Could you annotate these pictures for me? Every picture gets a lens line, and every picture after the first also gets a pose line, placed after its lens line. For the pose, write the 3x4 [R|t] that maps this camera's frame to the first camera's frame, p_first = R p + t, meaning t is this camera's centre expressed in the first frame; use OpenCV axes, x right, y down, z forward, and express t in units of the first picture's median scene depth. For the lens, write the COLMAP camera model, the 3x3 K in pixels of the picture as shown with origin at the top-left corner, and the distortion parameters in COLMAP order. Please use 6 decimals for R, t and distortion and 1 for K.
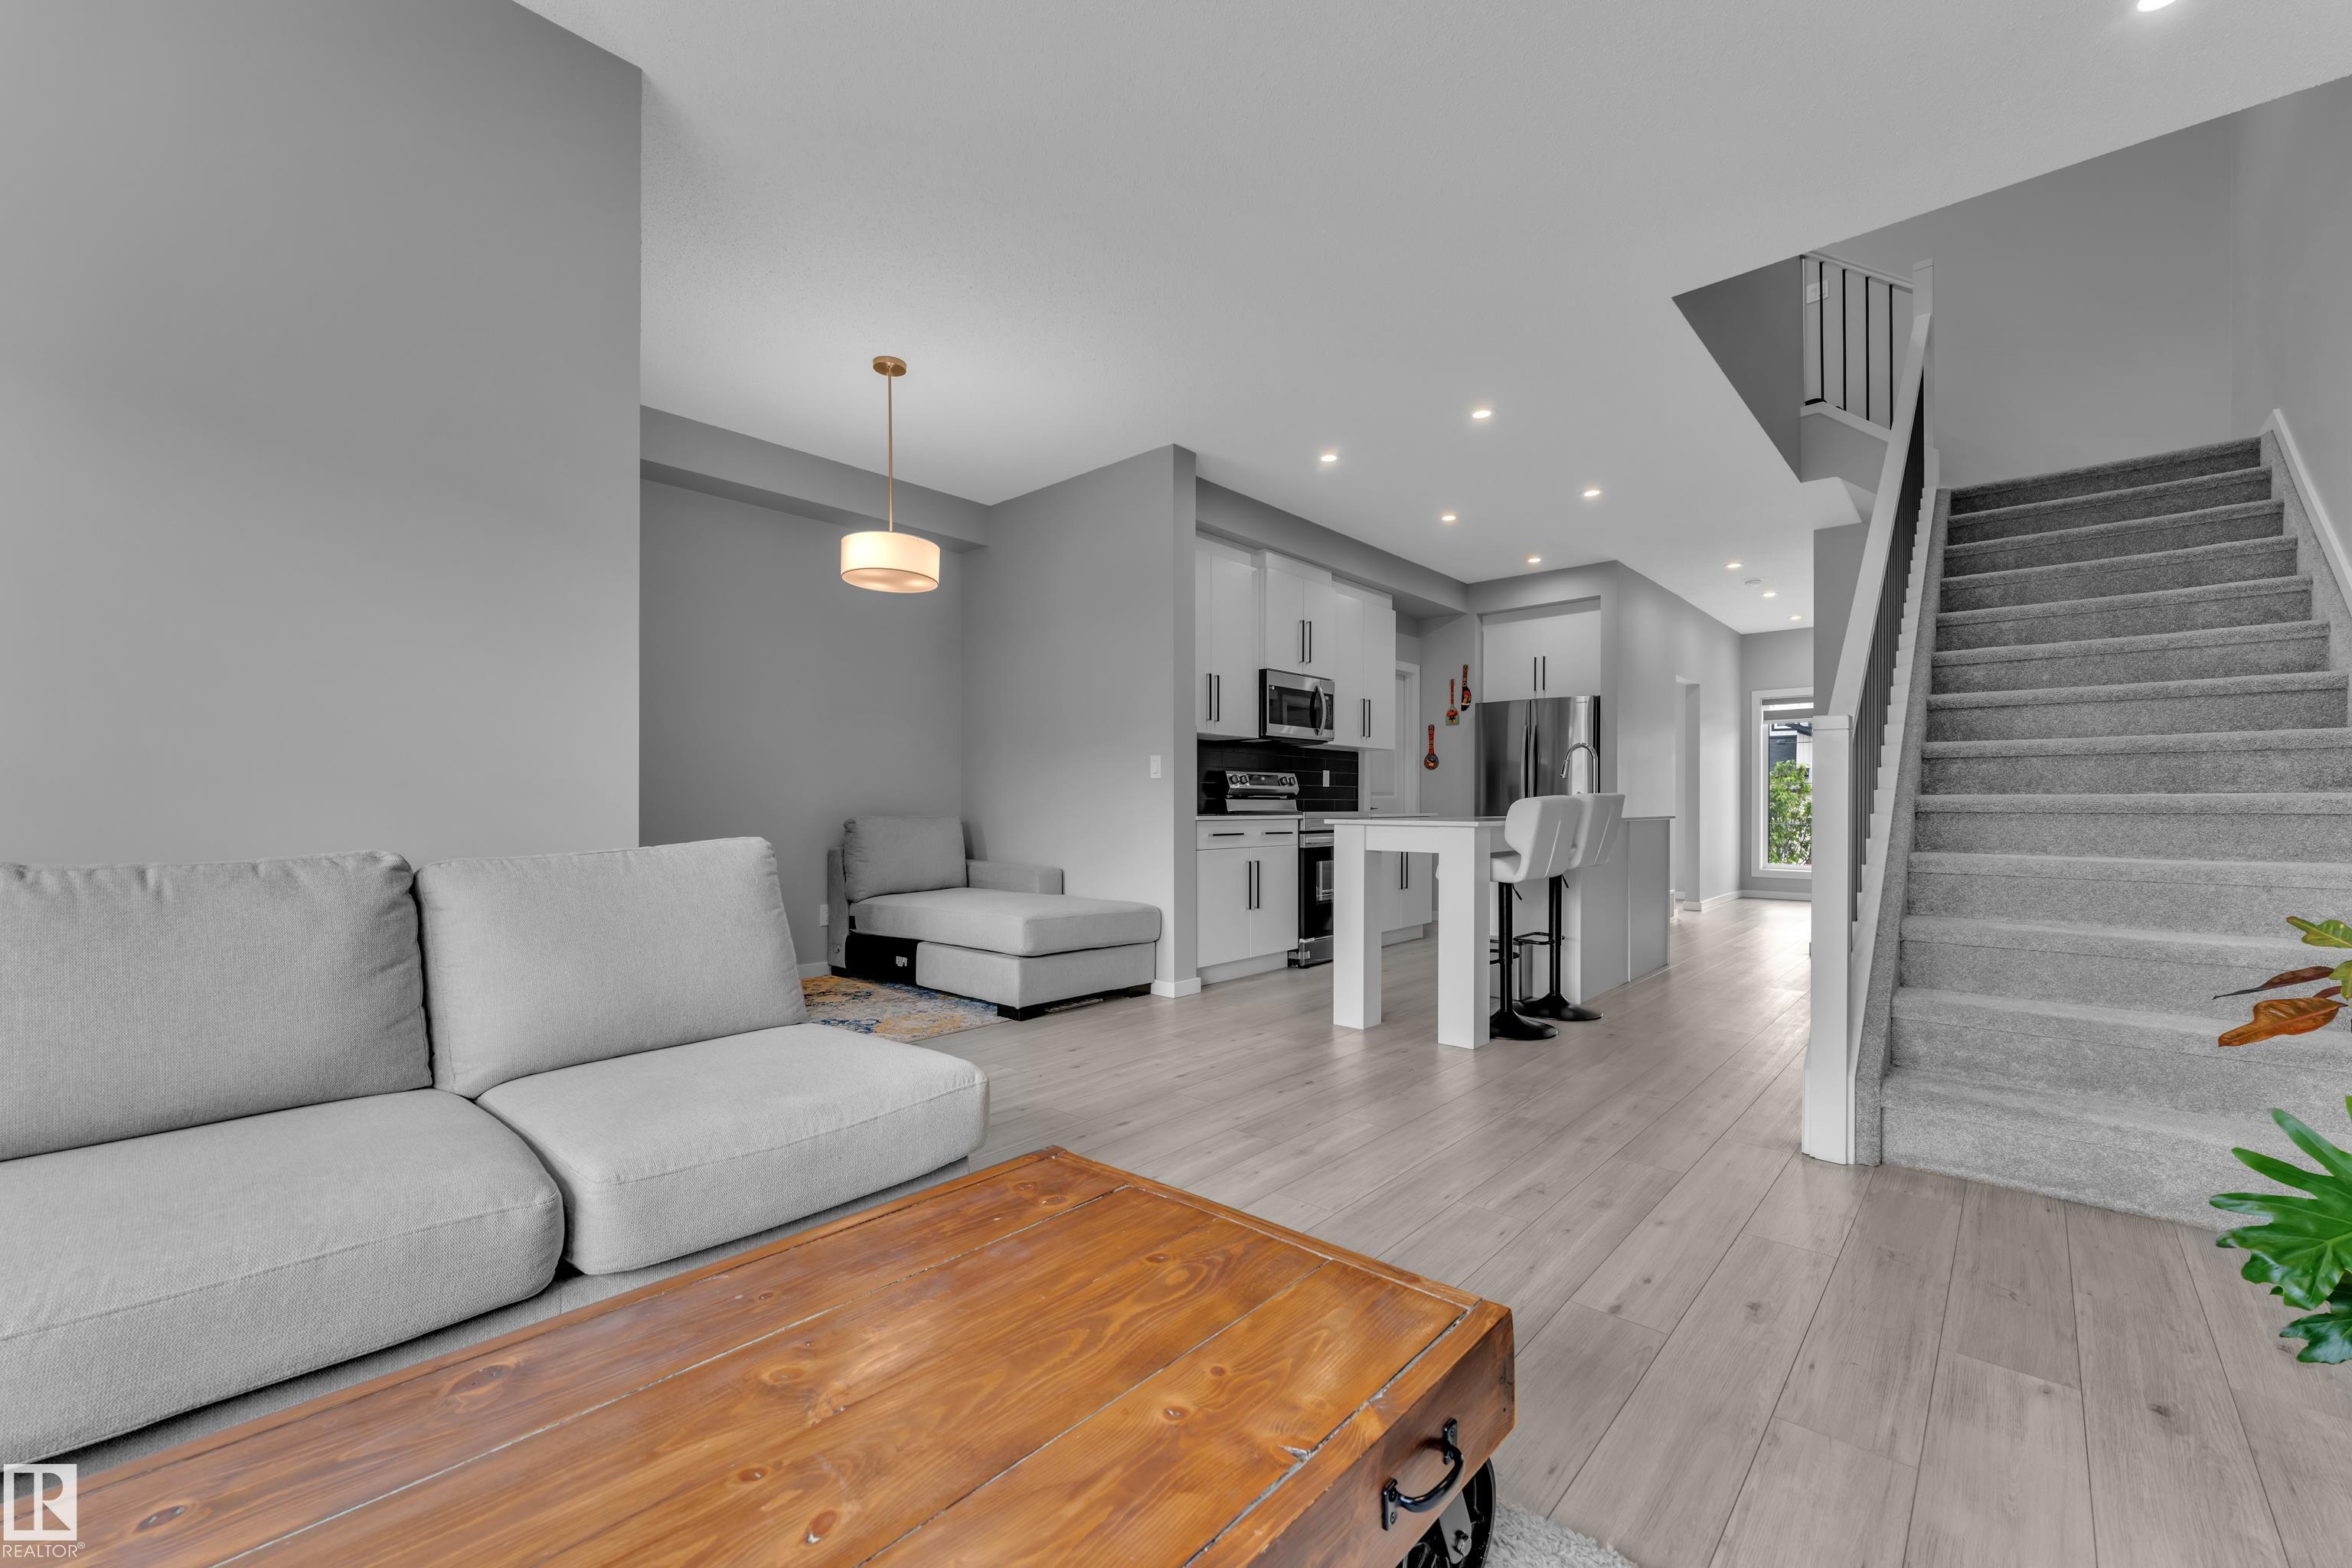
lens RADIAL K [[948.8, 0, 1192.6], [0, 948.8, 804.5], [0, 0, 1]] dist [0.003334, -0.000595]
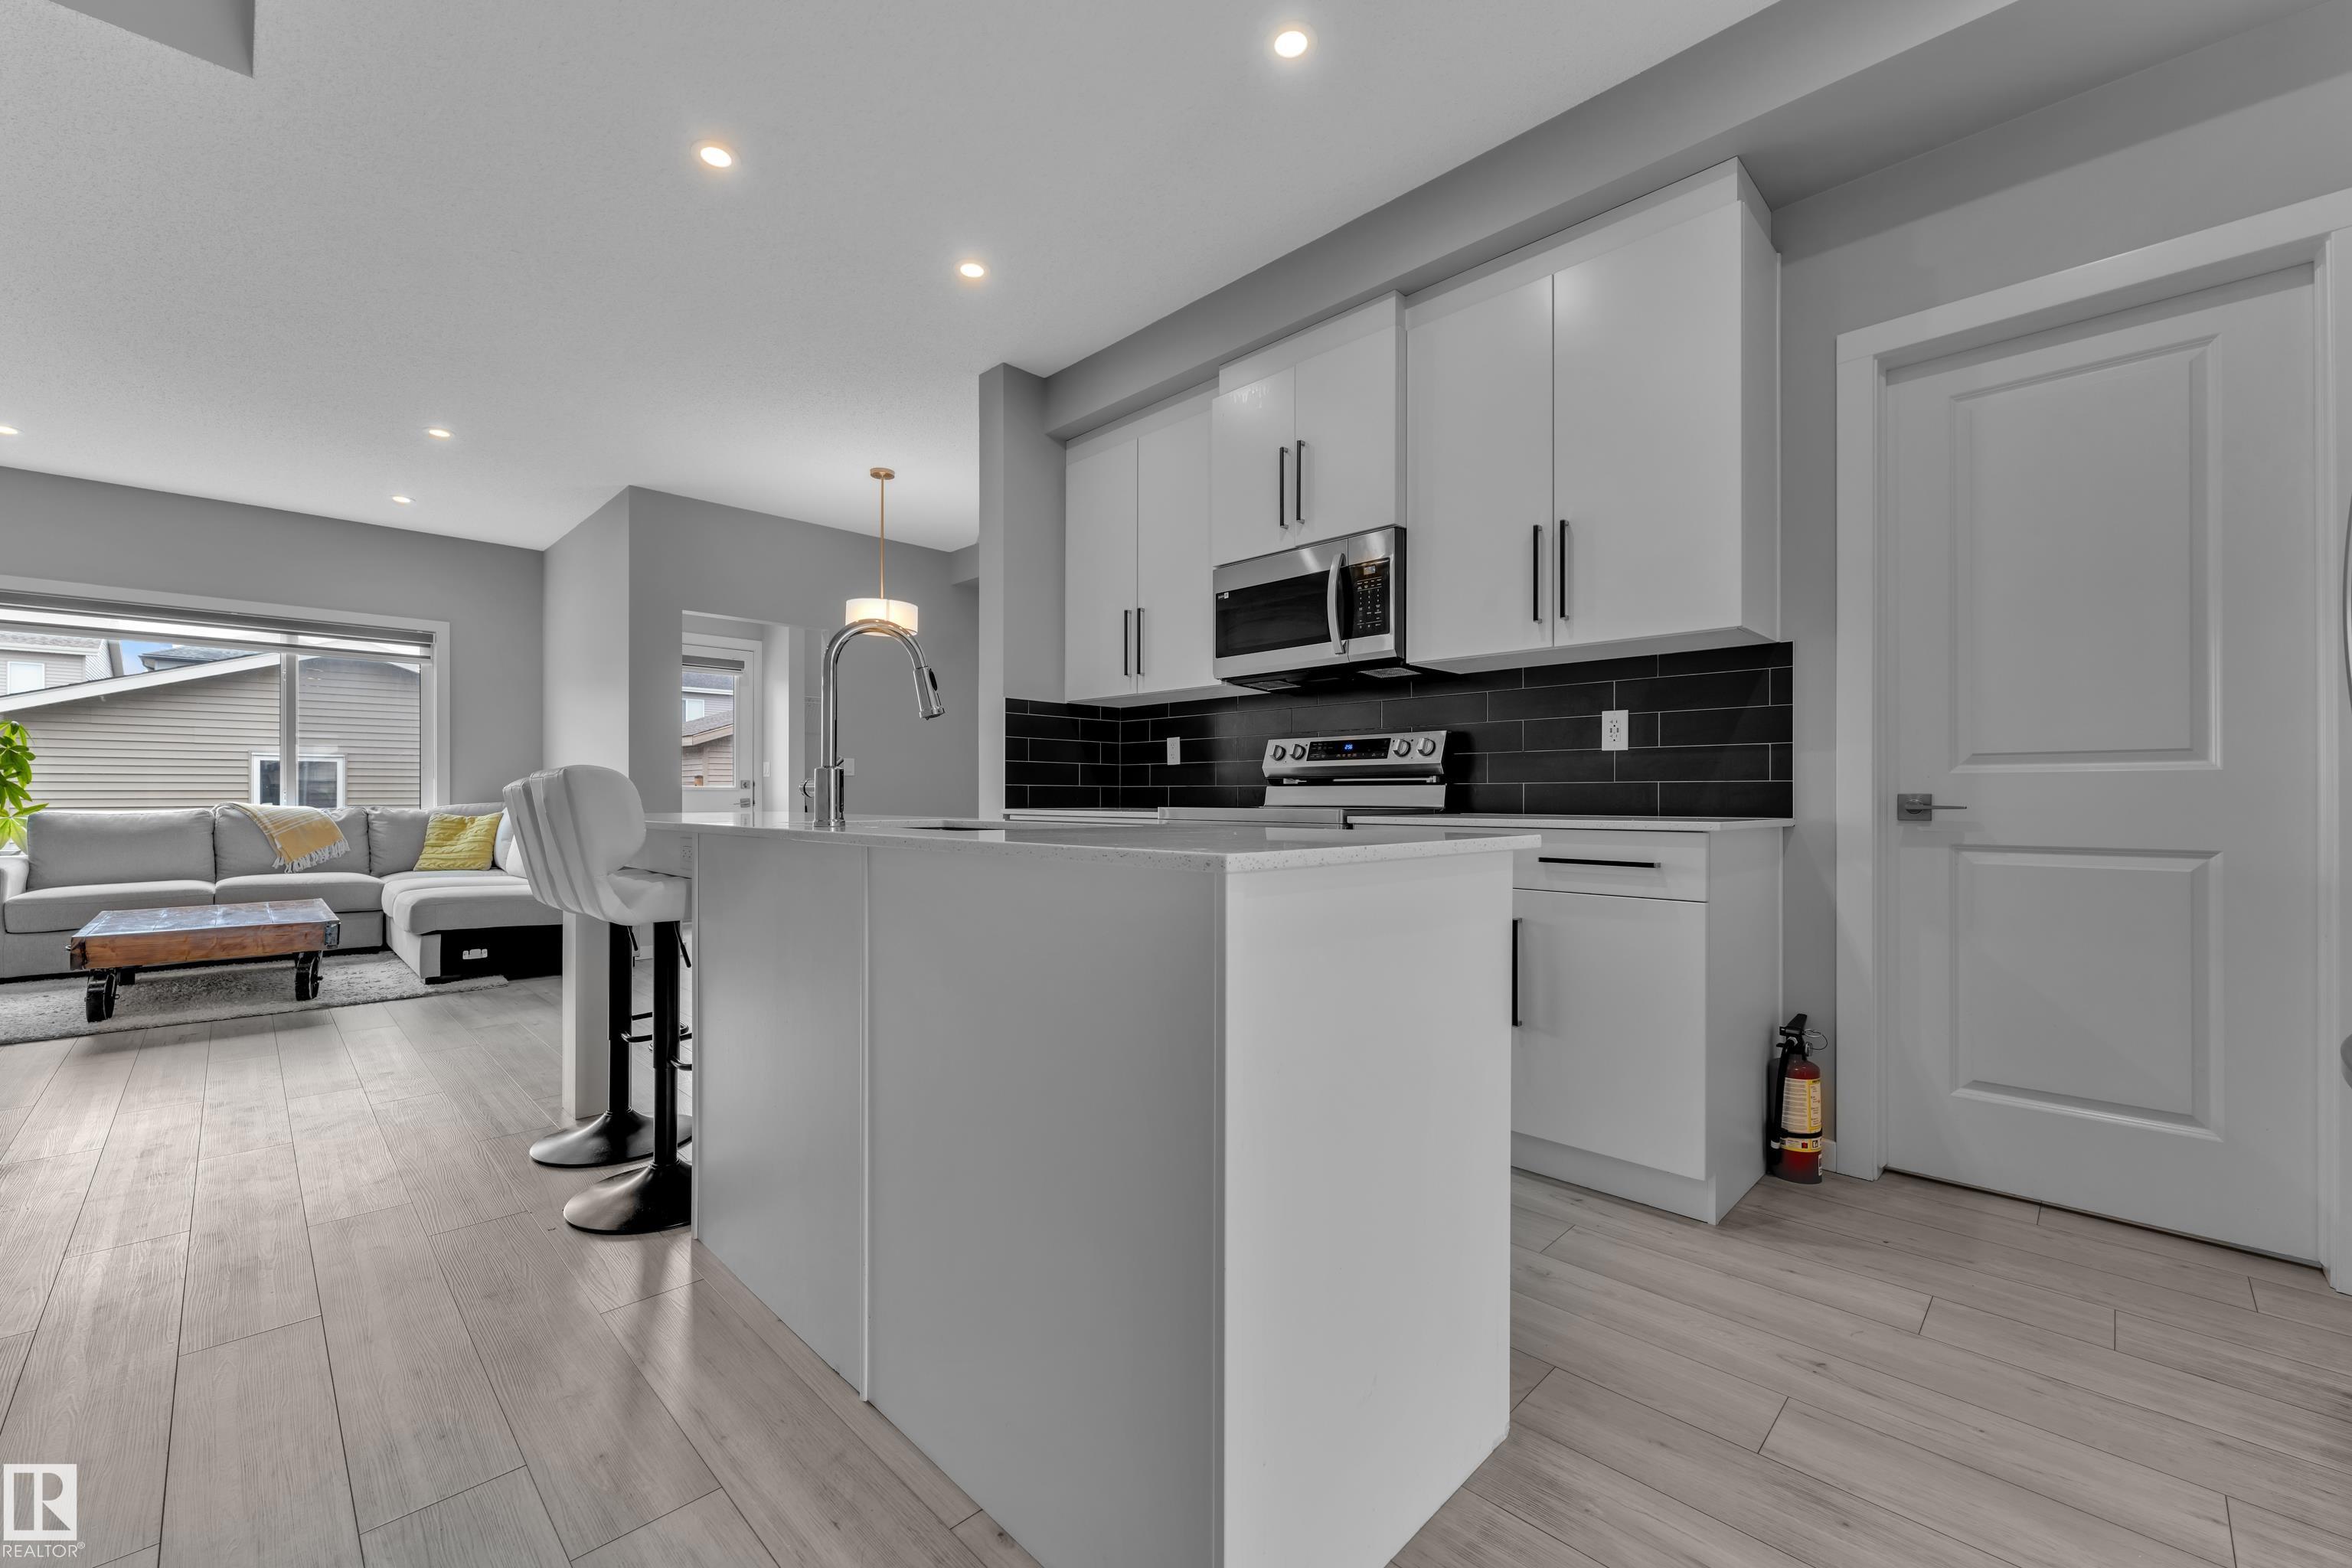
lens RADIAL K [[948.8, 0, 1156.6], [0, 948.8, 791.0], [0, 0, 1]] dist [0.003334, -0.000595]
pose [[-0.078657, -0.005924, -0.996884, 0.685511], [-0.002027, 0.999981, -0.005782, 0.001525], [0.996900, 0.001565, -0.078667, 1.020492]]
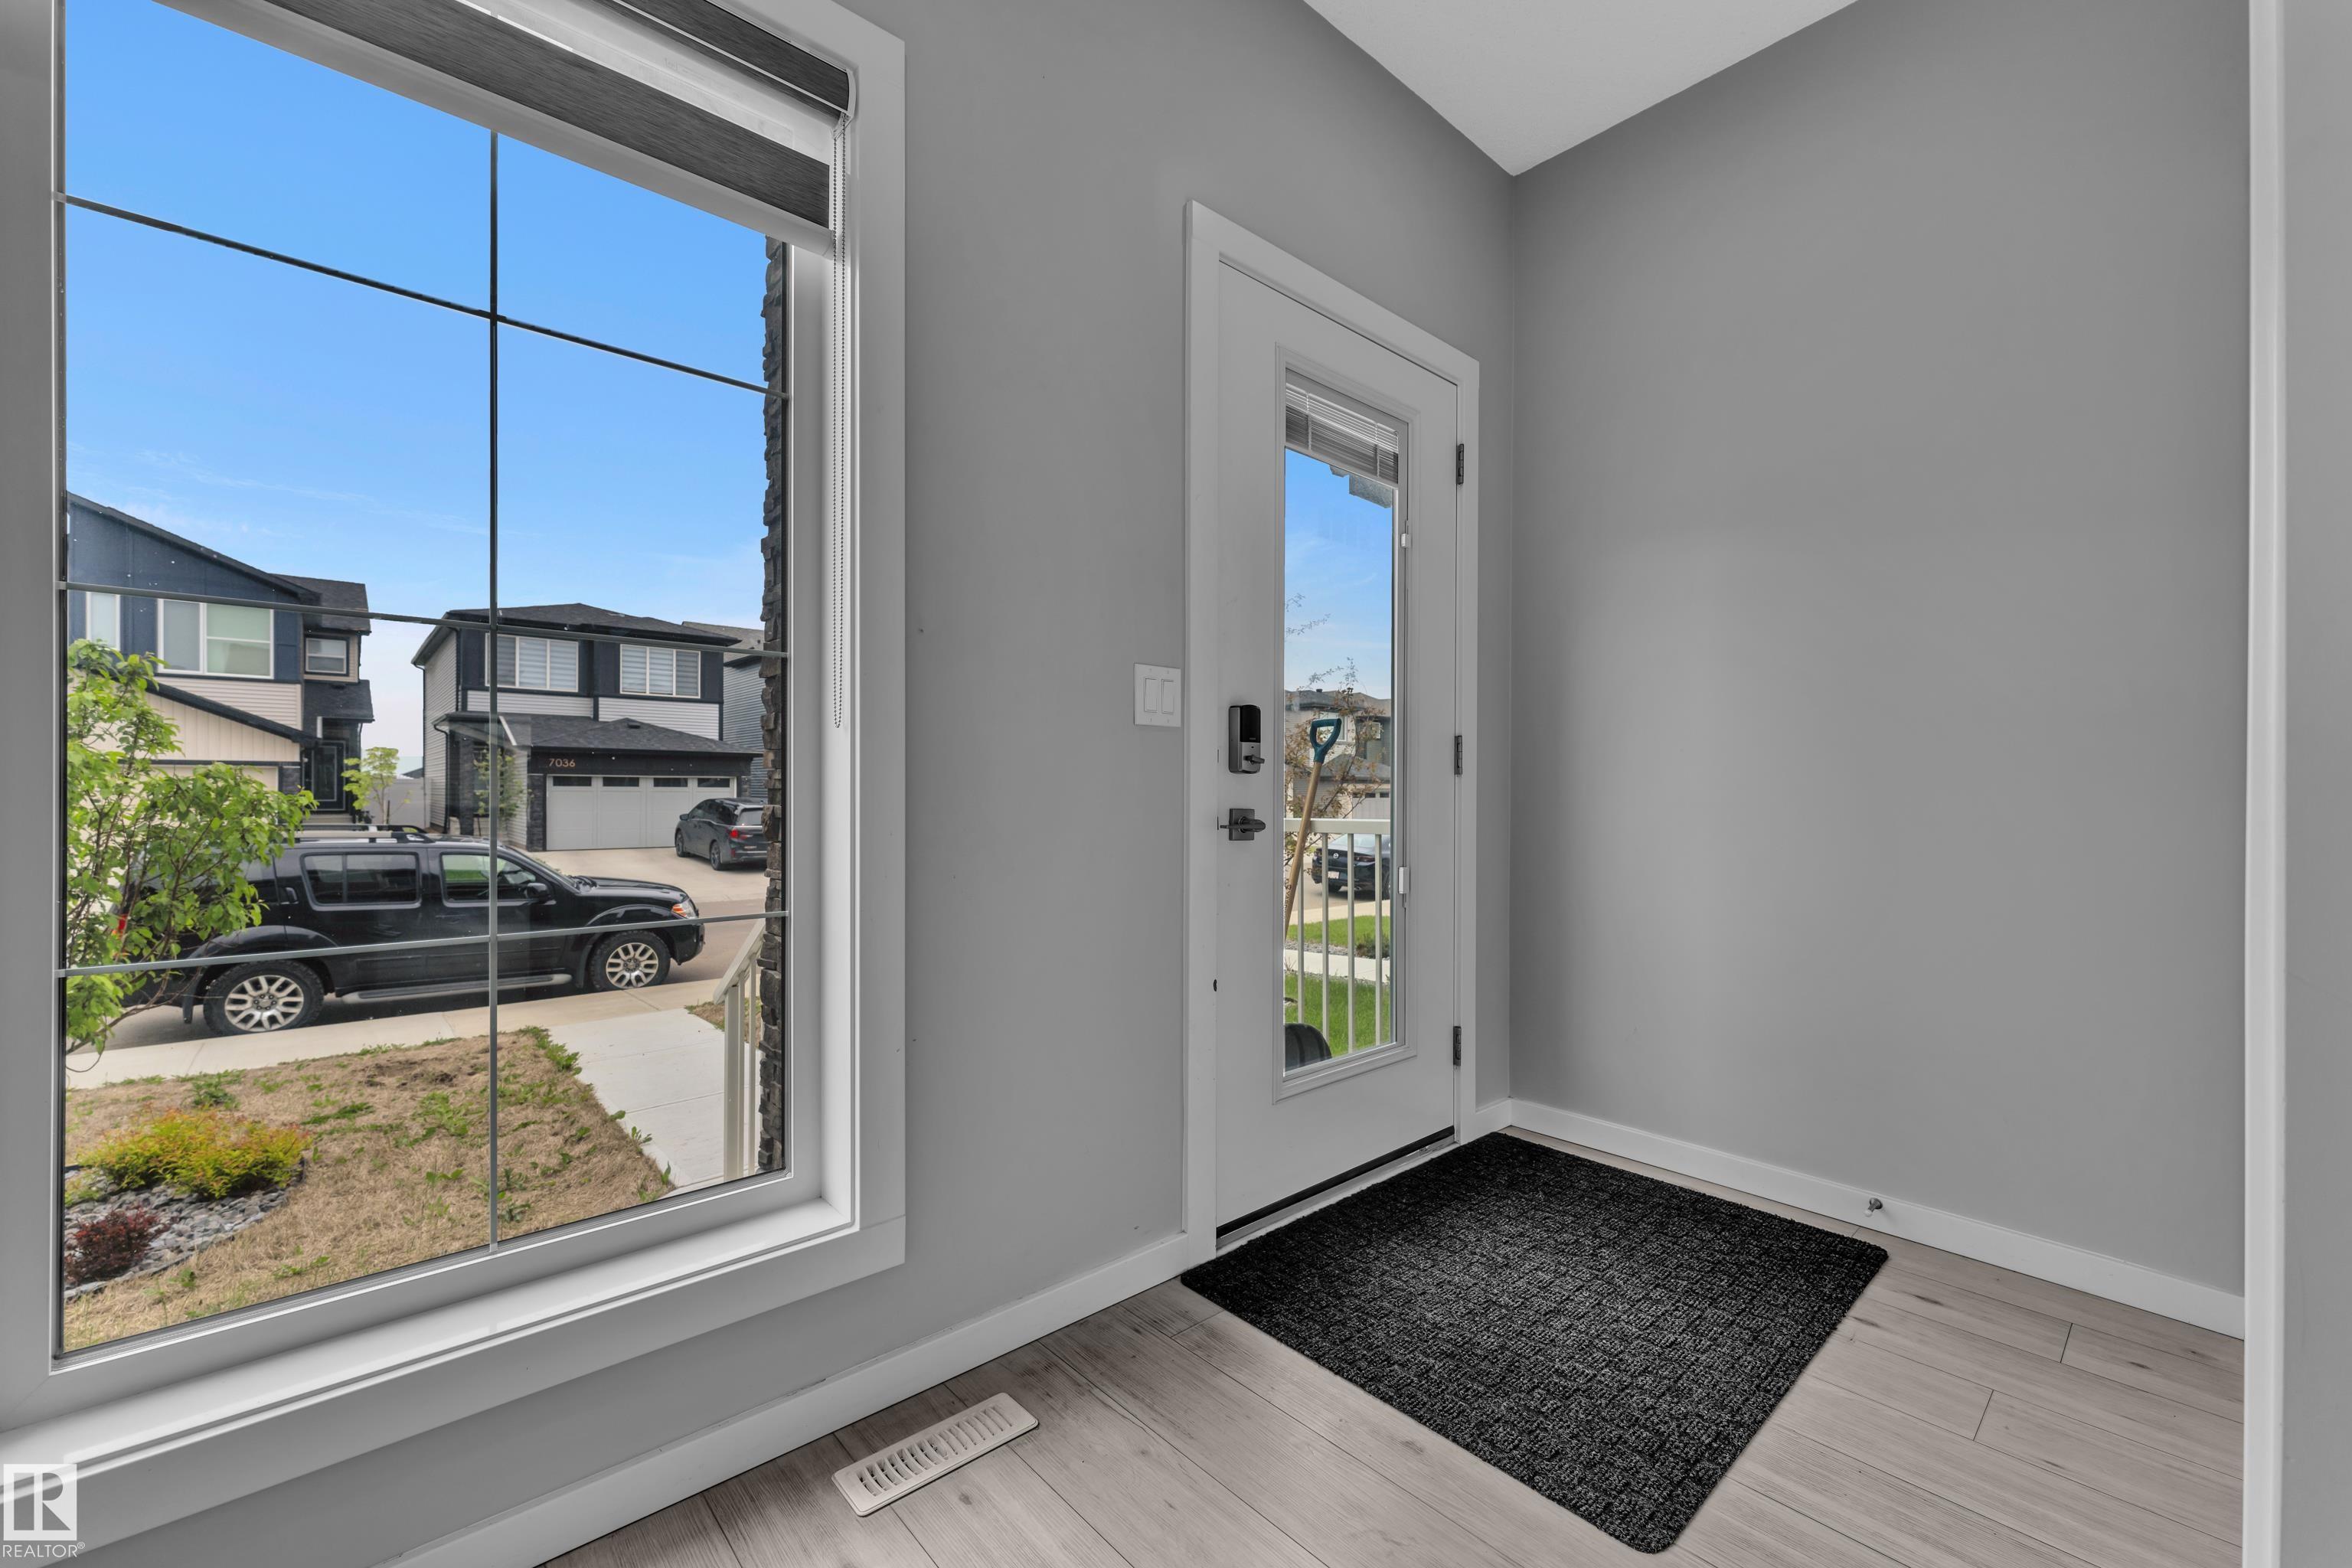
lens RADIAL K [[948.8, 0, 1172.0], [0, 948.8, 795.5], [0, 0, 1]] dist [0.003334, -0.000595]
pose [[0.125105, -0.002826, 0.992139, 0.909191], [-0.007578, 0.999964, 0.003804, 0.000891], [-0.992115, -0.007995, 0.125080, 1.517126]]
